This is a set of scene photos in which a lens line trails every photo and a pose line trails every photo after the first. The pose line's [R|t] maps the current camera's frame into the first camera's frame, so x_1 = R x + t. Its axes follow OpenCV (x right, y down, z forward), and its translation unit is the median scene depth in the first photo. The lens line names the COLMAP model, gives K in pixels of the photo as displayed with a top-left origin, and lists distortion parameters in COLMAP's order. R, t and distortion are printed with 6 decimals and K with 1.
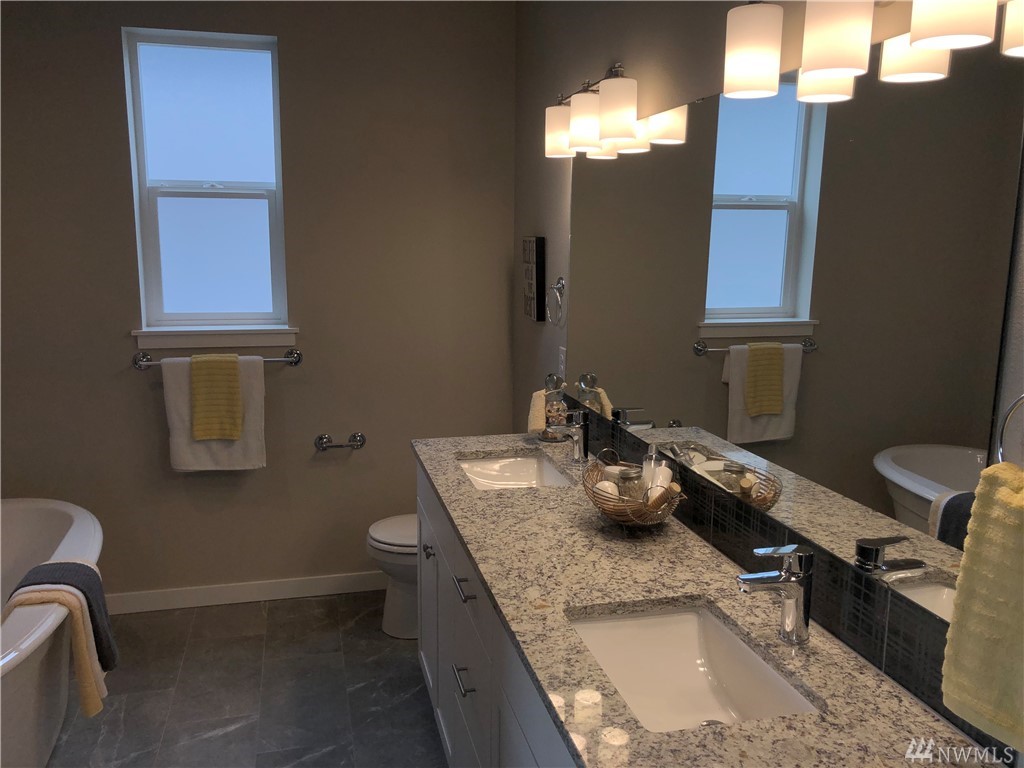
lens RADIAL K [[837.3, 0, 508.7], [0, 837.3, 376.1], [0, 0, 1]] dist [0.013059, 0.002681]
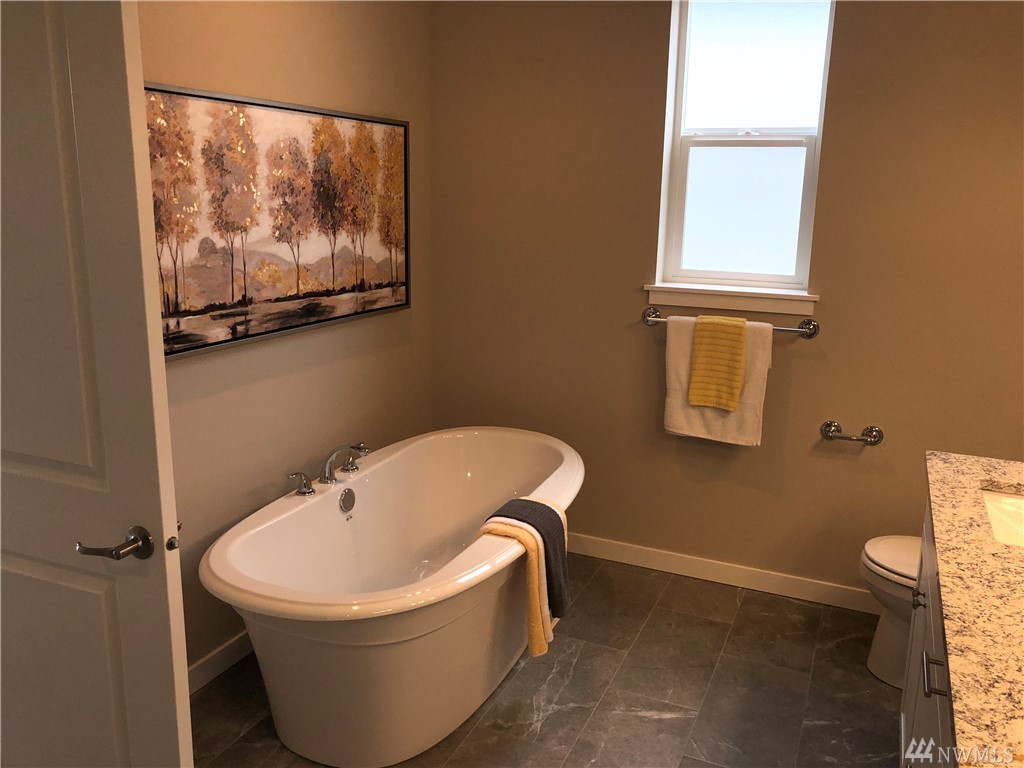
lens RADIAL K [[837.3, 0, 508.7], [0, 837.3, 376.1], [0, 0, 1]] dist [0.013059, 0.002681]
pose [[0.782014, 0.141163, -0.607064, 0.038633], [-0.112981, 0.989983, 0.084663, -0.012899], [0.612935, 0.002379, 0.790130, 0.122439]]
